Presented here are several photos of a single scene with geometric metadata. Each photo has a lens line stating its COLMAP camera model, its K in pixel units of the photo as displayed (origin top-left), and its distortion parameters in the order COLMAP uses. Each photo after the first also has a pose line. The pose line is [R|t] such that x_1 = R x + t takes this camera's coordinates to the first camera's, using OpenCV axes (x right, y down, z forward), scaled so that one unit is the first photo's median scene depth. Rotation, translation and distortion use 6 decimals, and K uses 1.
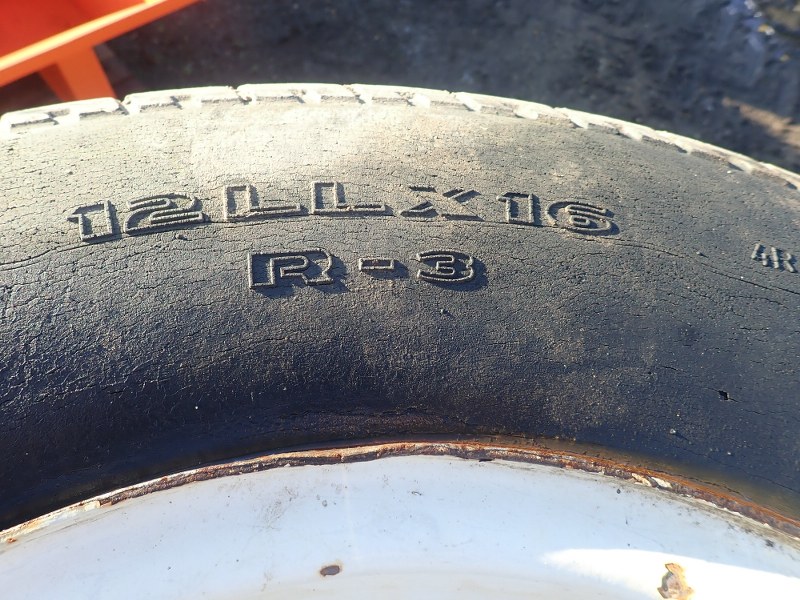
lens RADIAL K [[585.0, 0, 400.0], [0, 585.0, 300.0], [0, 0, 1]] dist [0.002064, -0.000012]
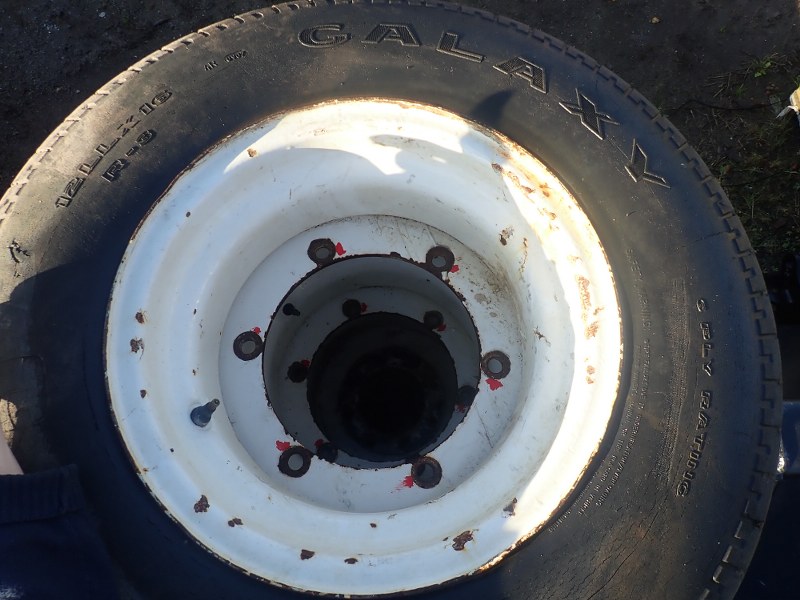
lens RADIAL K [[585.0, 0, 400.0], [0, 585.0, 300.0], [0, 0, 1]] dist [0.002064, -0.000012]
pose [[0.624040, -0.767994, 0.144081, -0.208911], [0.710312, 0.634386, 0.304978, 0.561651], [-0.325624, -0.087976, 0.941398, -2.790411]]
